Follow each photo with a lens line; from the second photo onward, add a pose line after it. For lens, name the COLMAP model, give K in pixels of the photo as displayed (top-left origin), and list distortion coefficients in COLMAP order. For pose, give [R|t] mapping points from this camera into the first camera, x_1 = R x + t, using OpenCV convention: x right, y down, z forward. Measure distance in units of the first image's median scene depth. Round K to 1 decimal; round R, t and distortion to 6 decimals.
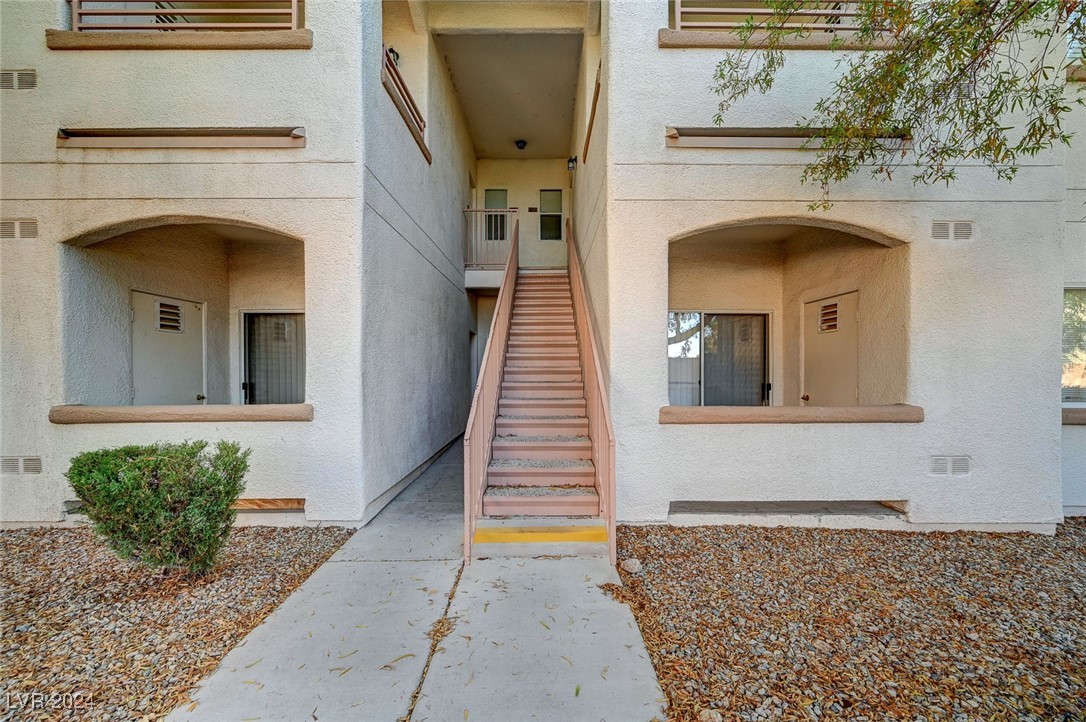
lens RADIAL K [[431.6, 0, 547.8], [0, 431.6, 370.4], [0, 0, 1]] dist [-0.000988, -0.000124]
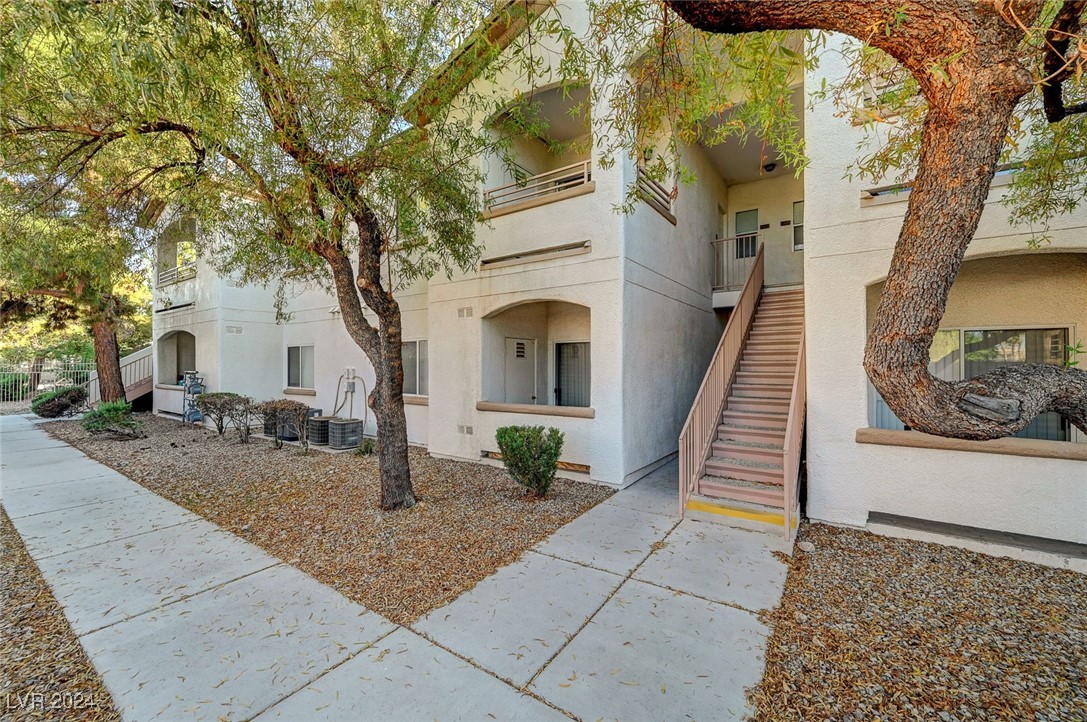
lens RADIAL K [[432.0, 0, 548.3], [0, 432.0, 370.4], [0, 0, 1]] dist [-0.000988, -0.000124]
pose [[0.820513, 0.008082, -0.571570, 0.239834], [-0.003669, 0.999954, 0.008871, -0.077759], [0.571615, -0.005181, 0.820505, -0.430638]]
